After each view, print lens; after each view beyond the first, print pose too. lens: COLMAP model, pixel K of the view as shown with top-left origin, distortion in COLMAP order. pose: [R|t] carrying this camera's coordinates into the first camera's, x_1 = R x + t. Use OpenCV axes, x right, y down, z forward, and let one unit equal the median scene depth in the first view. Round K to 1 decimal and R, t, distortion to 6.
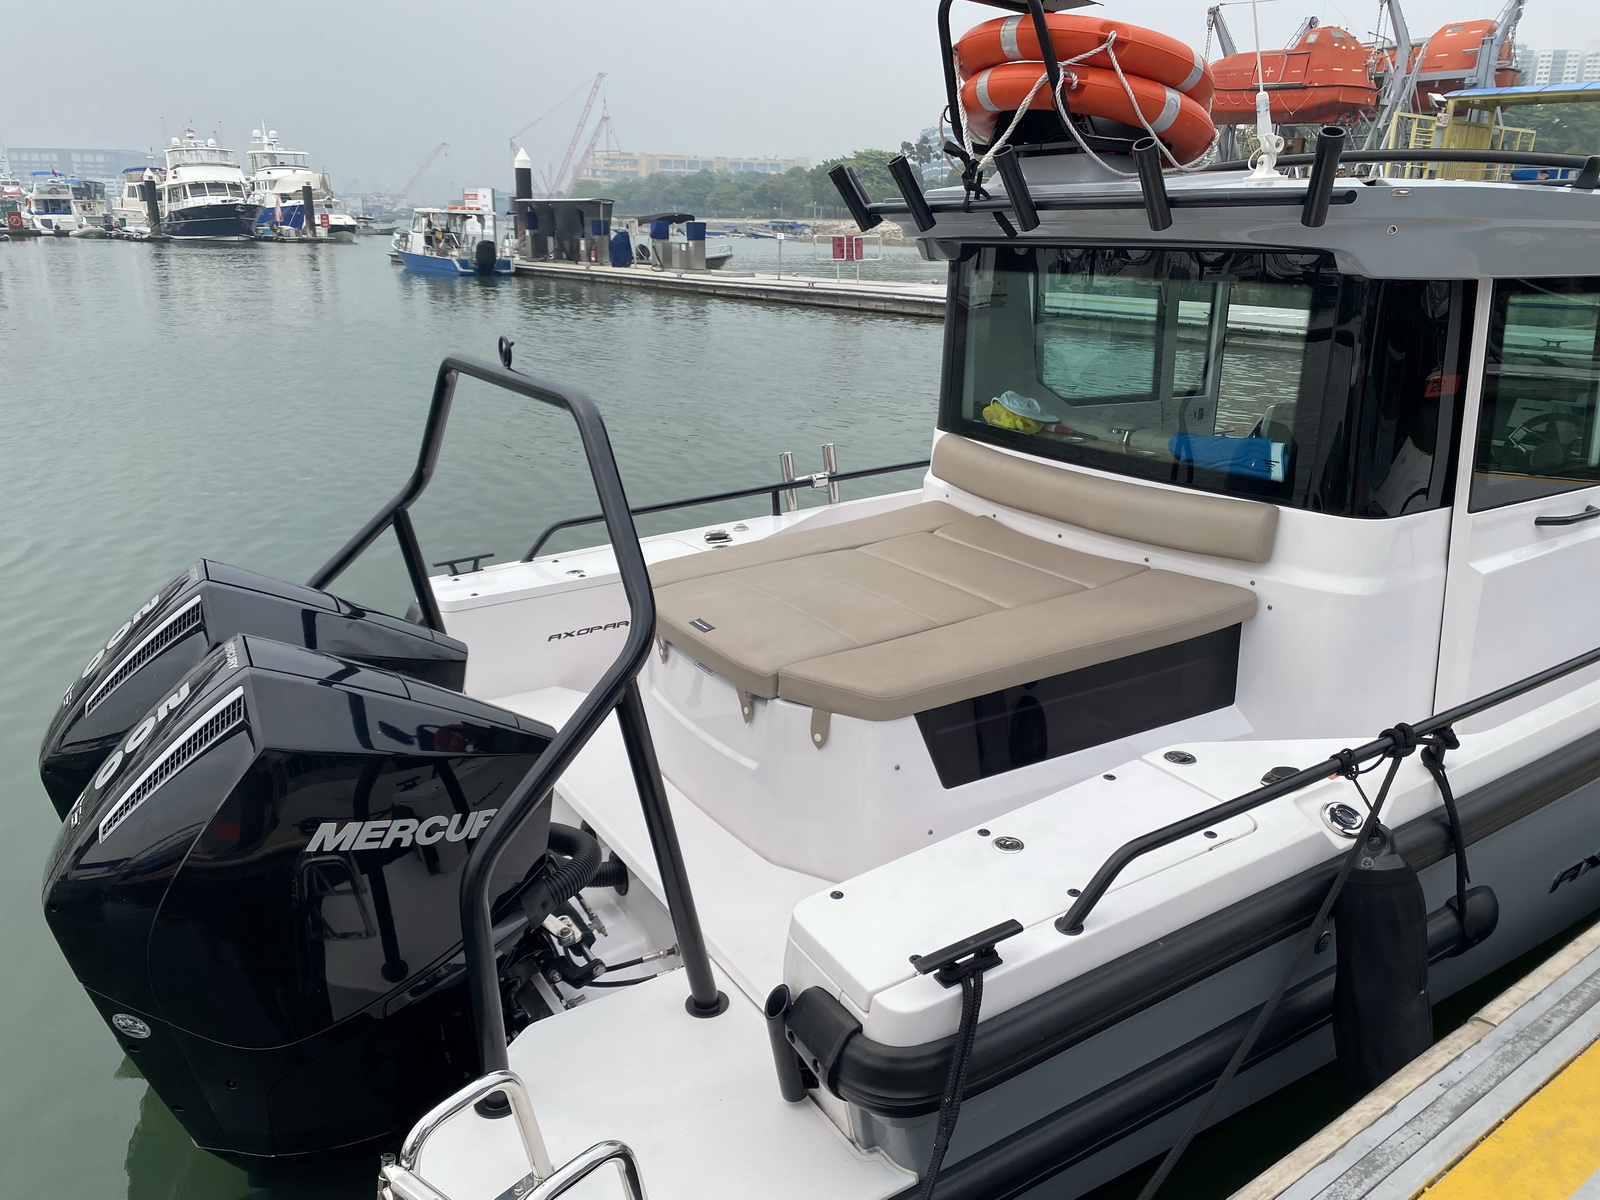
lens RADIAL K [[1219.1, 0, 800.0], [0, 1219.1, 600.0], [0, 0, 1]] dist [0.009270, 0.000060]
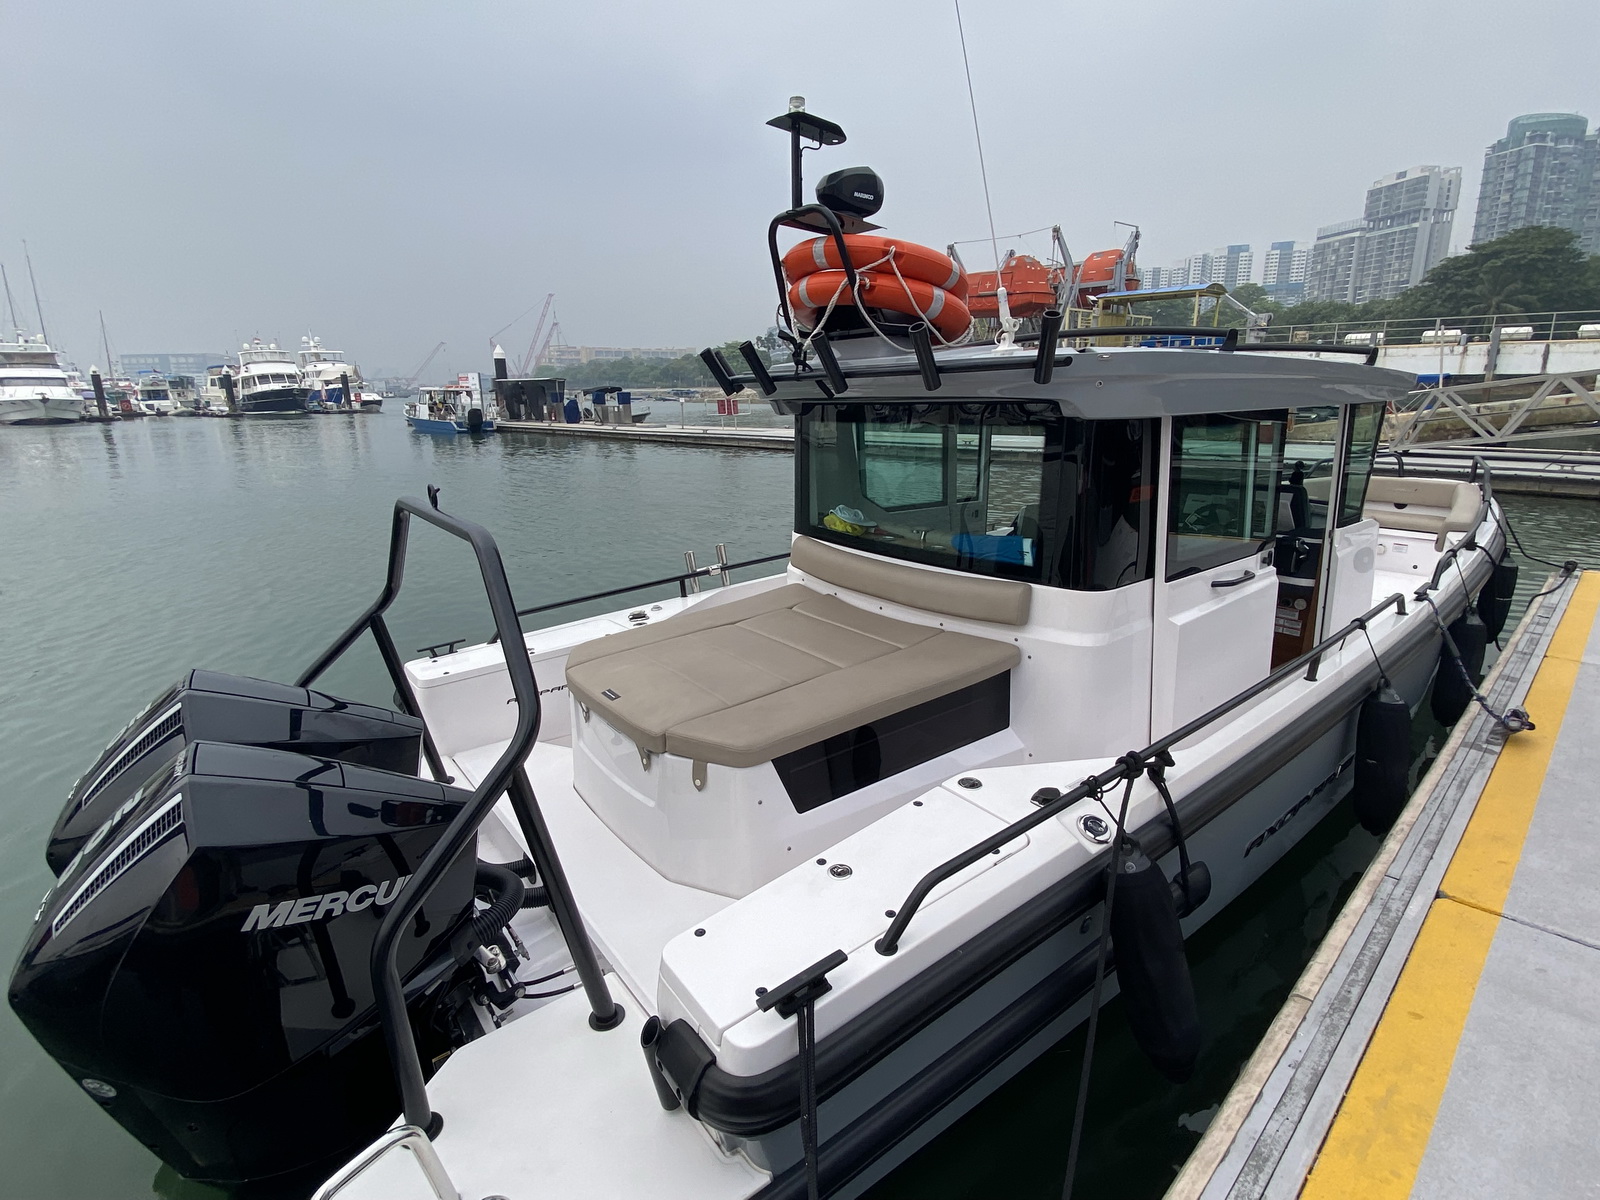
lens RADIAL K [[793.7, 0, 809.3], [0, 793.7, 603.2], [0, 0, 1]] dist [-0.030325, -0.000048]
pose [[0.994128, -0.046542, 0.097690, 0.044363], [0.050120, 0.998147, -0.034499, -0.031179], [-0.095903, 0.039192, 0.994619, 0.109570]]
